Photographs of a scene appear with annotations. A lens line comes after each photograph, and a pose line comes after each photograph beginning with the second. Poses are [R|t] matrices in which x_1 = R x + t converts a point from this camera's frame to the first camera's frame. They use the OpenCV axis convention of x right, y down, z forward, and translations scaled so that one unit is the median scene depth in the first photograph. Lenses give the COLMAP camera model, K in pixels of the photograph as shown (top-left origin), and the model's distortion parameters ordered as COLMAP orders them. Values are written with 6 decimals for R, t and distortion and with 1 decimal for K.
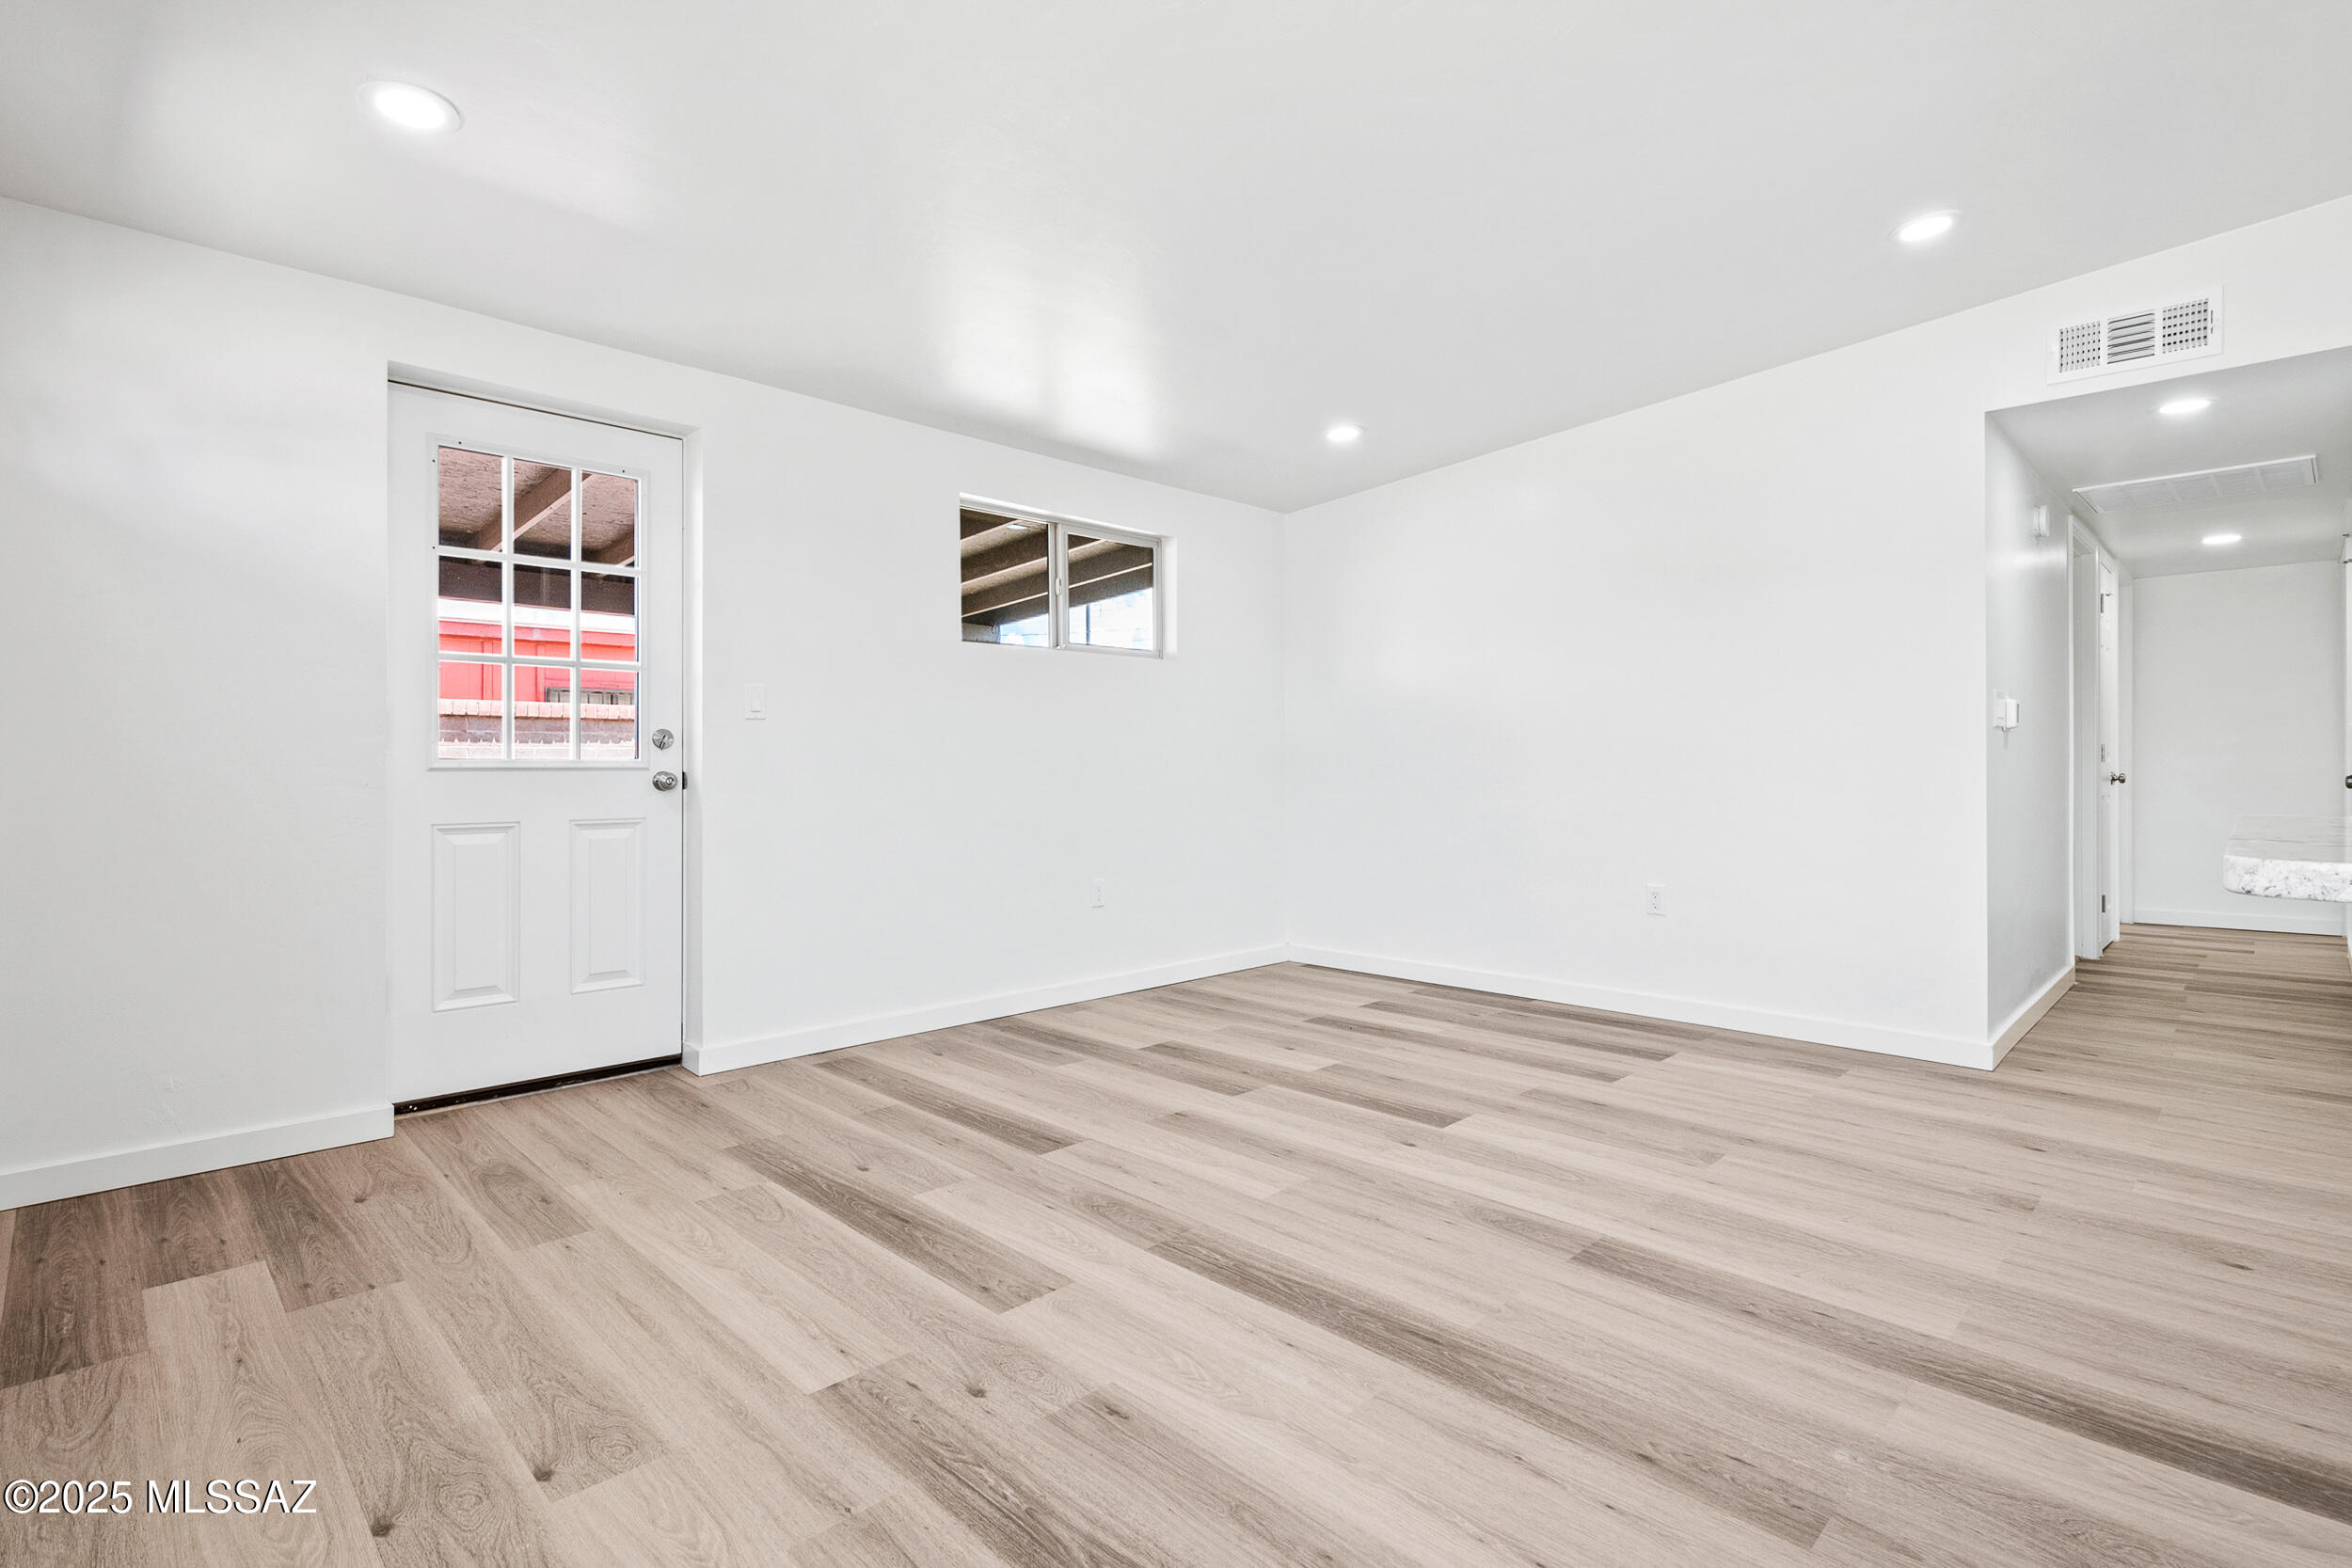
lens RADIAL K [[1127.0, 0, 1170.2], [0, 1127.0, 766.3], [0, 0, 1]] dist [0.004596, -0.004434]
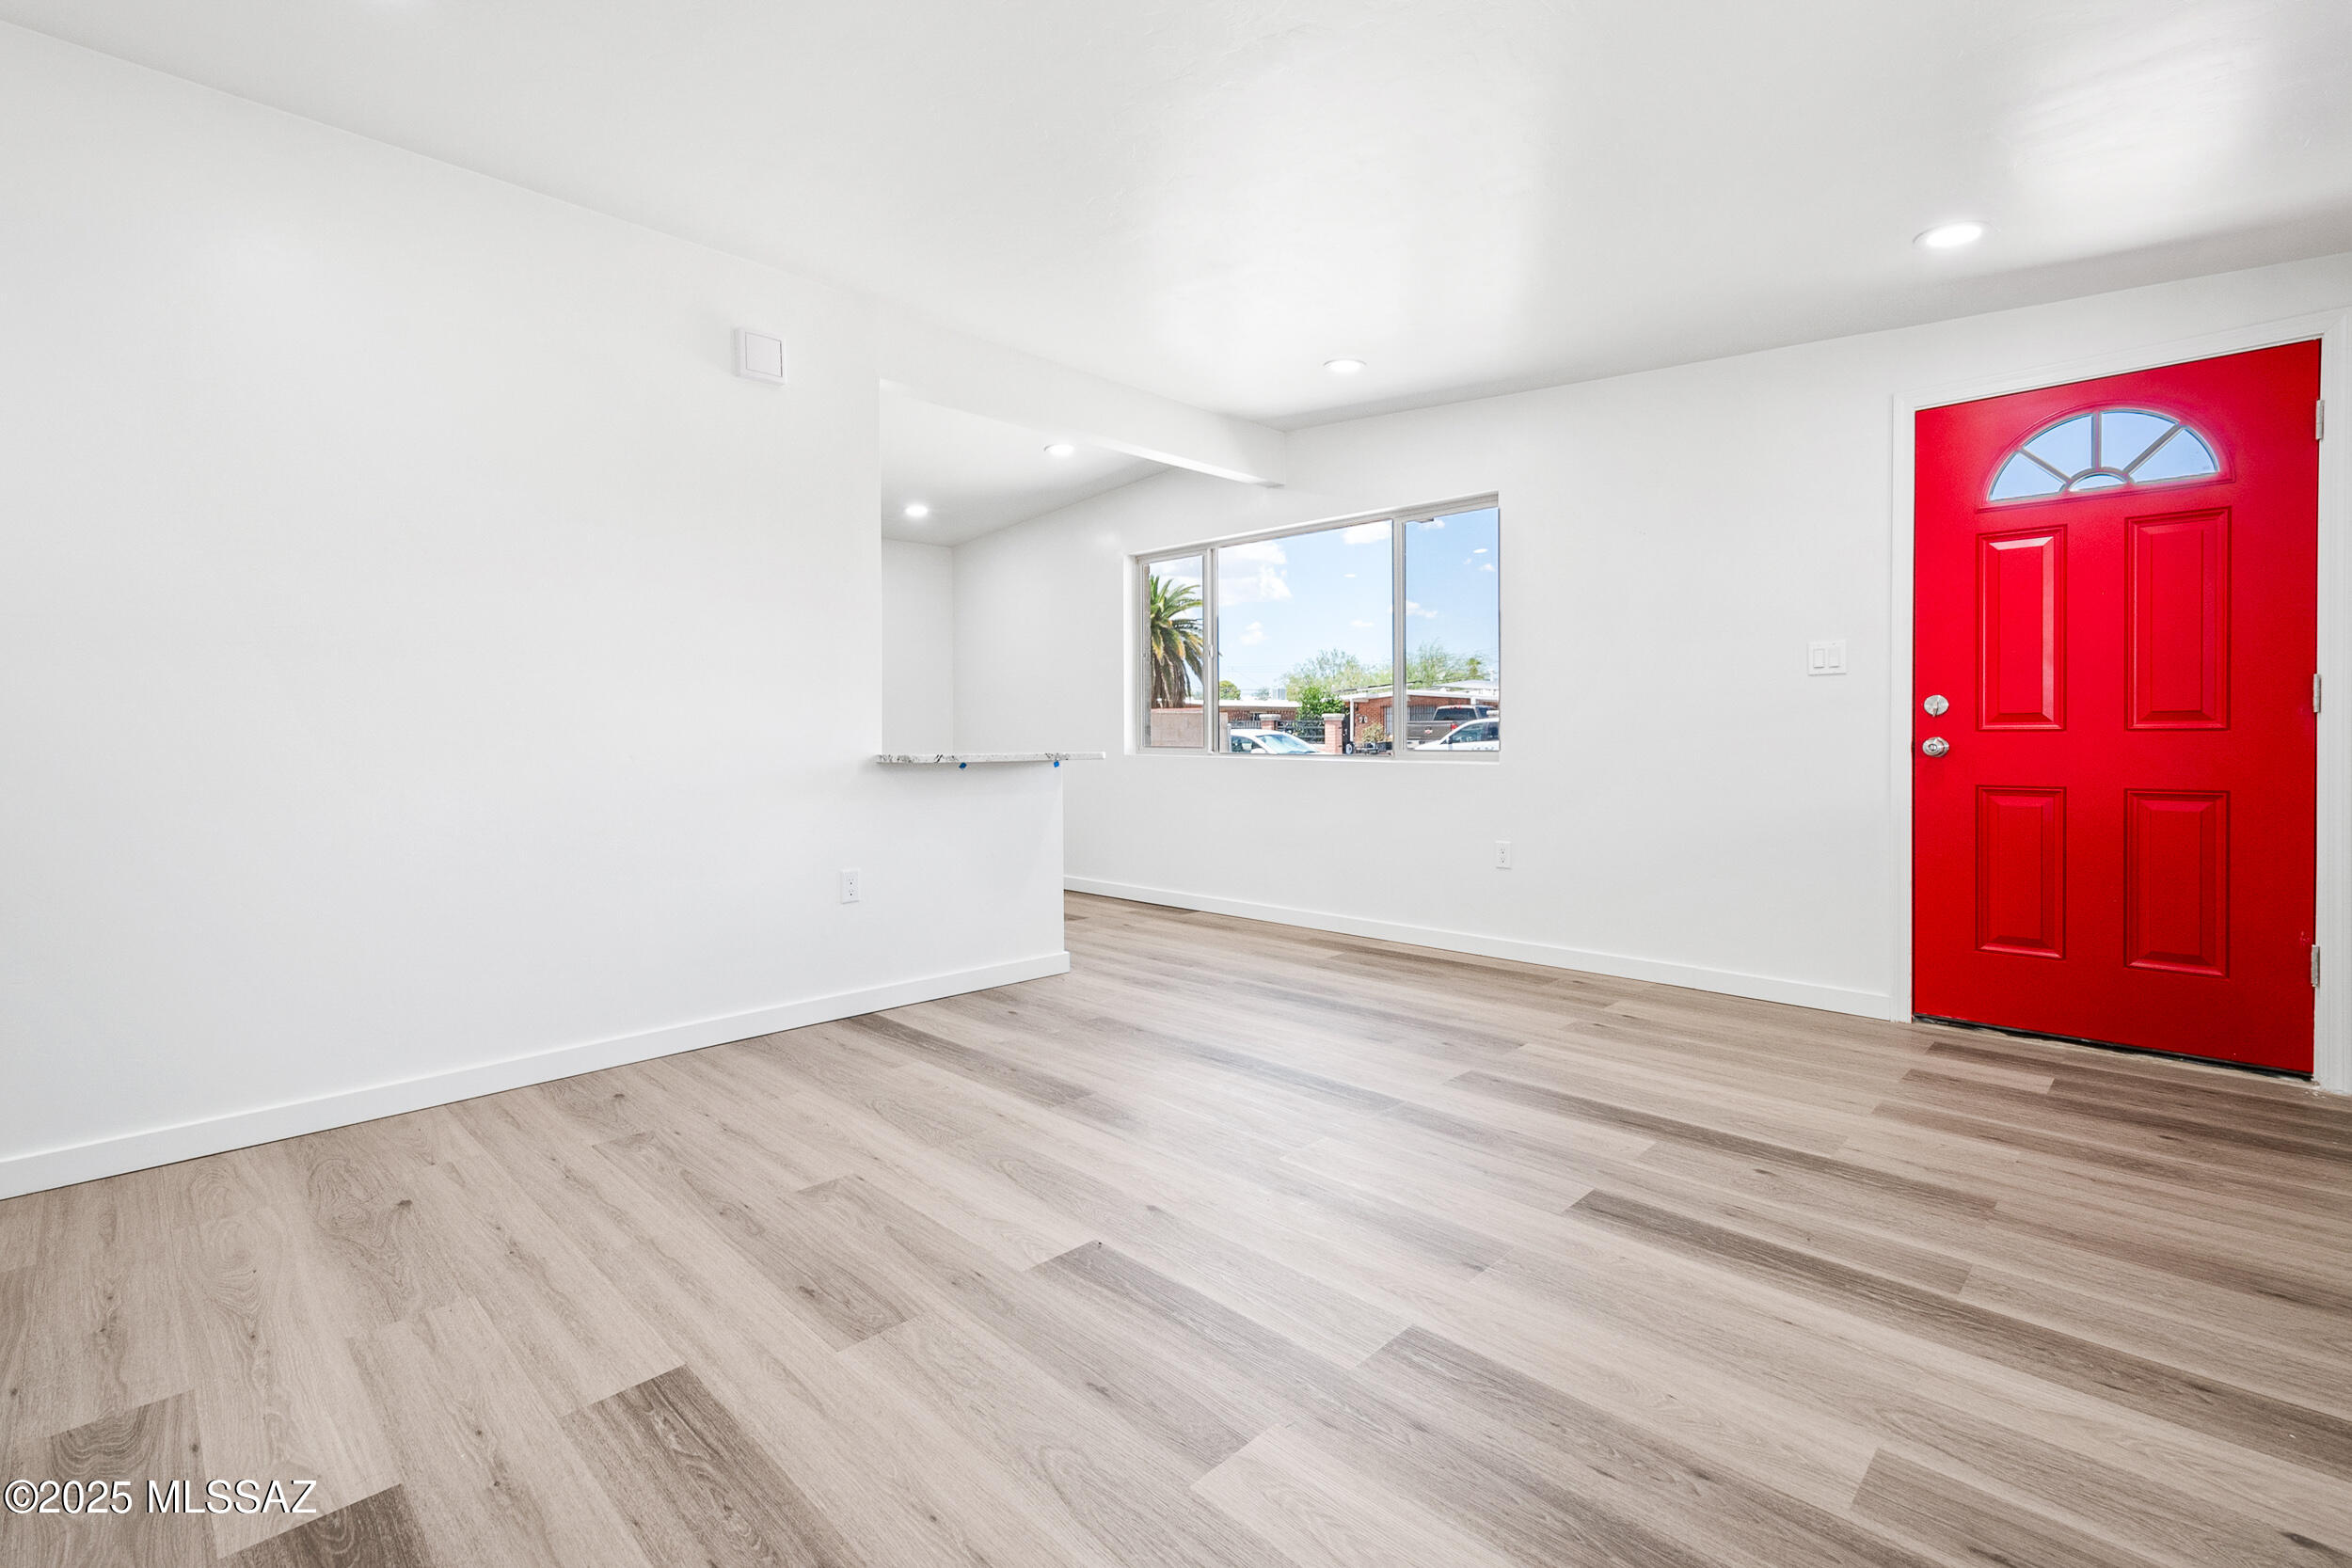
lens RADIAL K [[1059.5, 0, 1214.5], [0, 1059.5, 728.3], [0, 0, 1]] dist [0.003782, -0.000833]
pose [[-0.998679, 0.004403, -0.051188, 0.215487], [0.004409, 0.999990, -0.000004, -0.006214], [0.051187, -0.000230, -0.998689, 1.827892]]
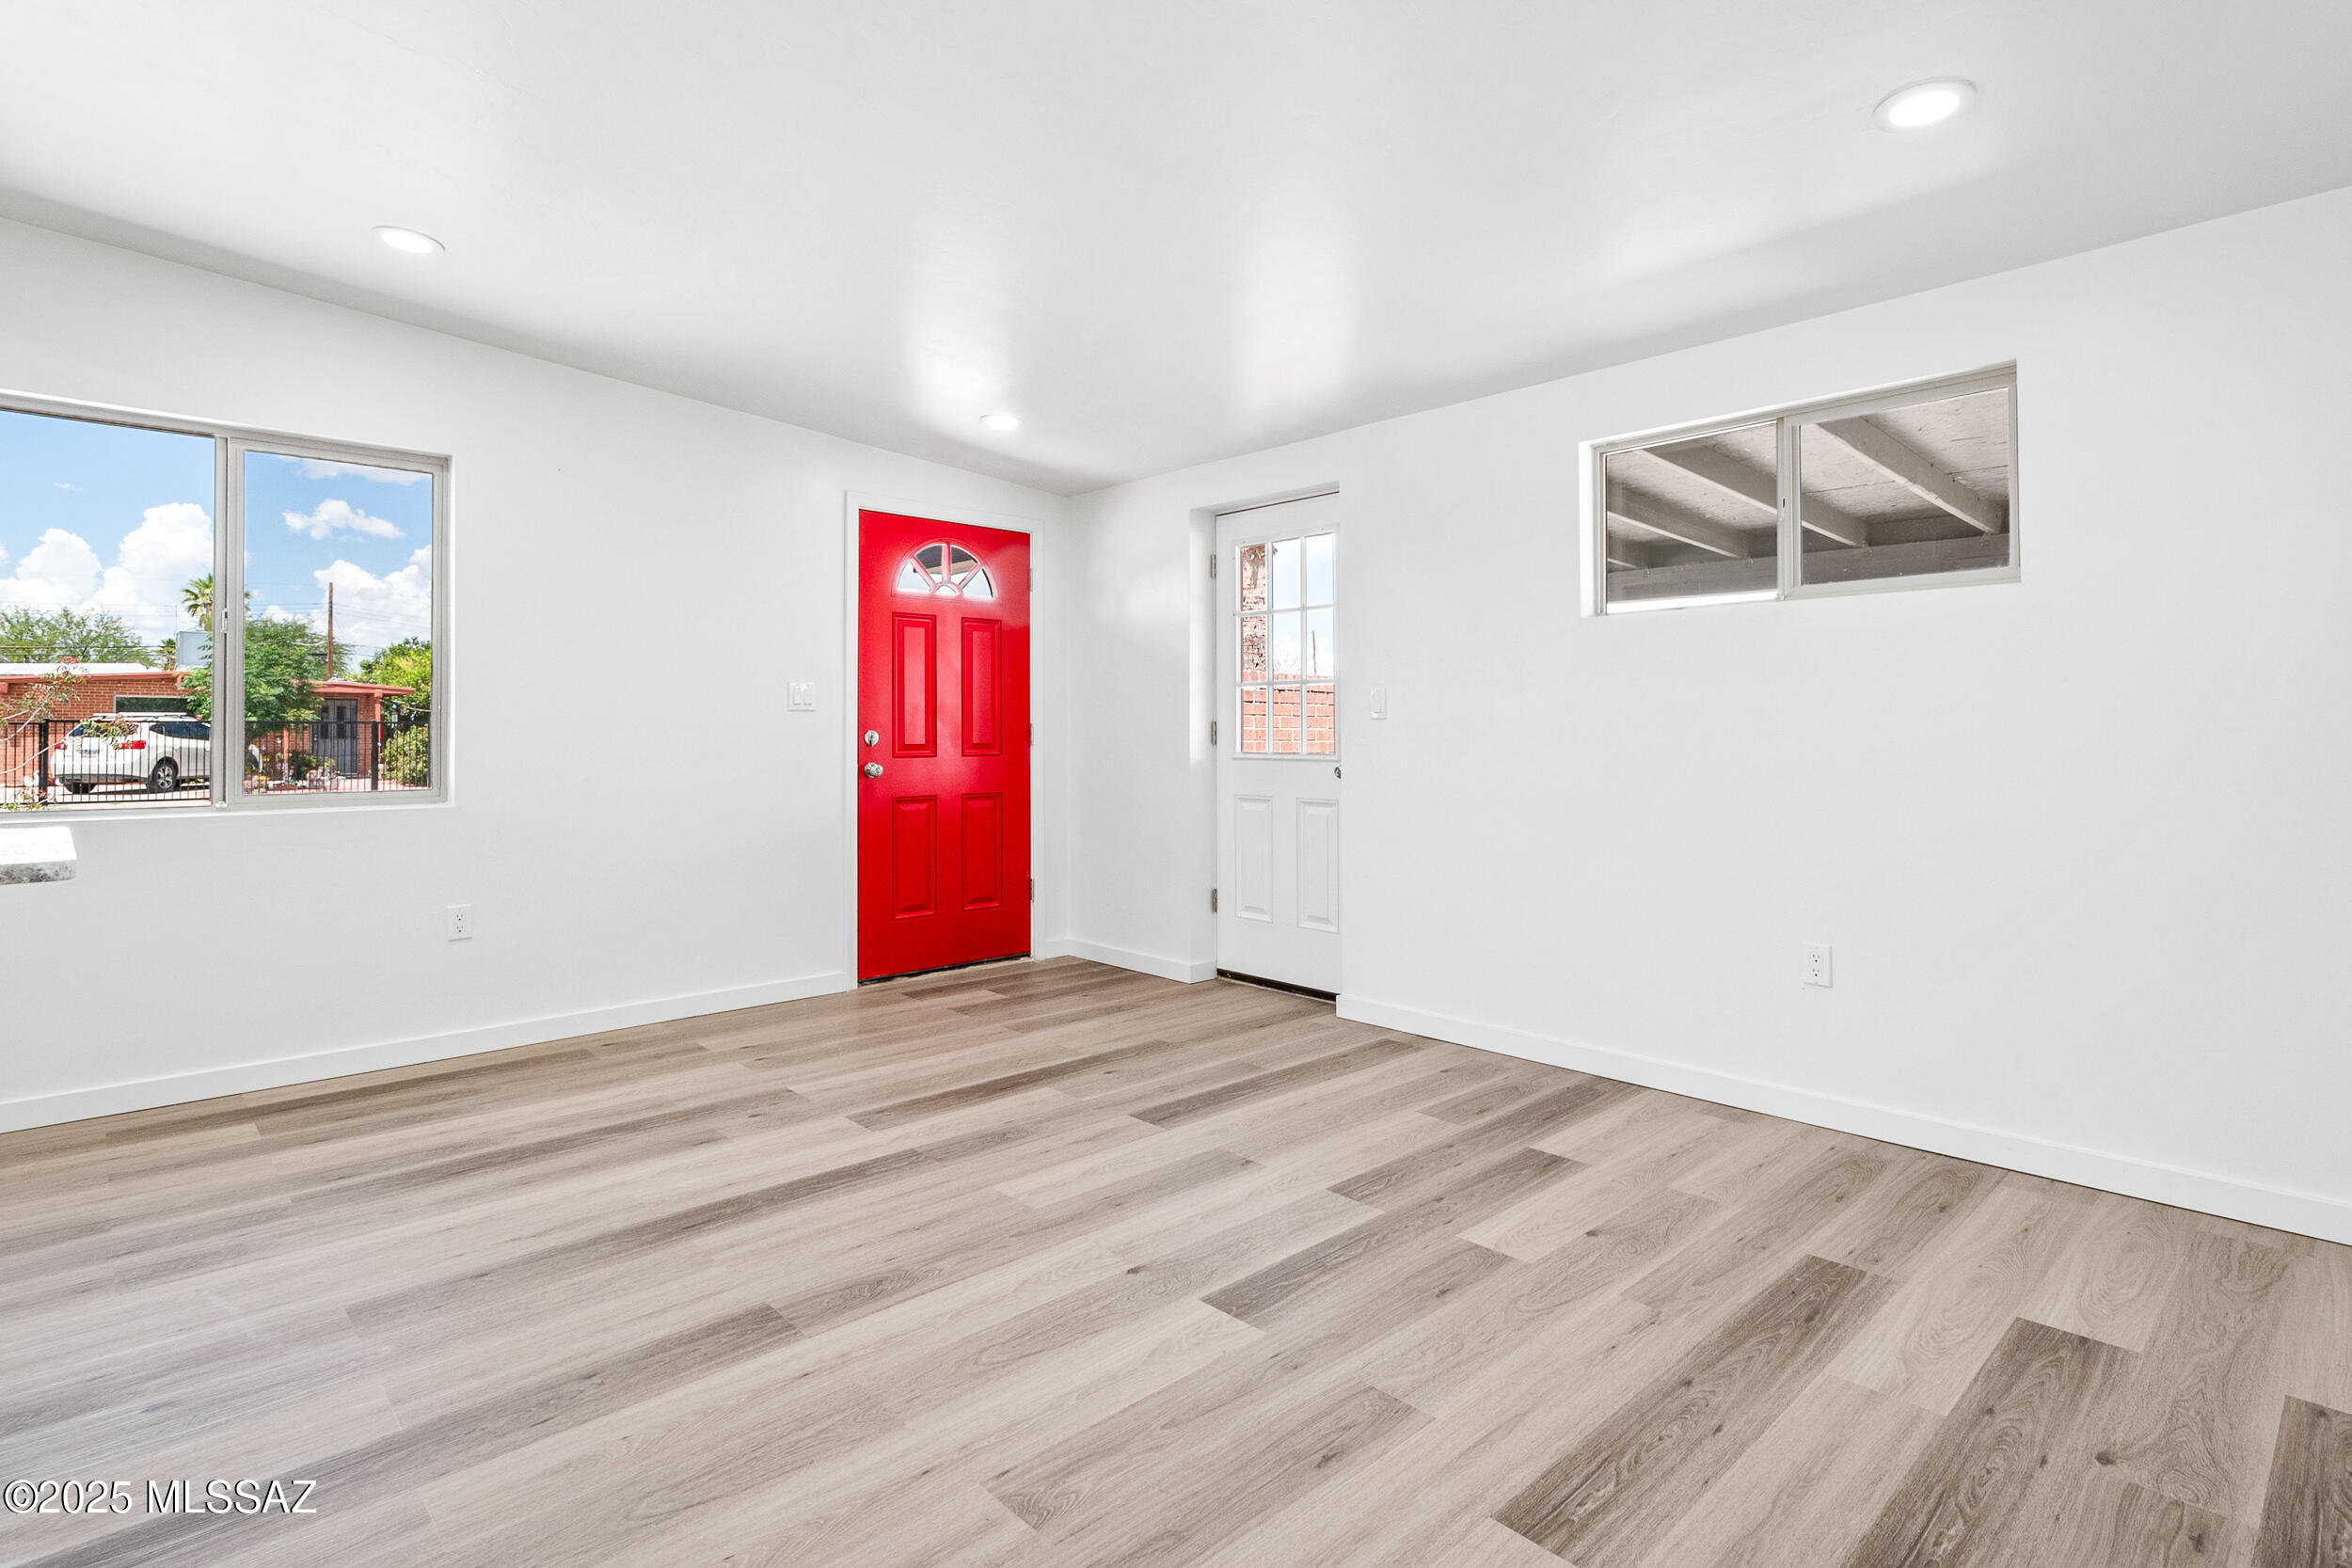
lens RADIAL K [[1127.0, 0, 1142.7], [0, 1127.0, 720.6], [0, 0, 1]] dist [0.004596, -0.004434]
pose [[-0.030292, -0.009969, -0.999491, 1.042287], [-0.000874, 0.999950, -0.009947, -0.041055], [0.999541, 0.000572, -0.030300, 1.071963]]
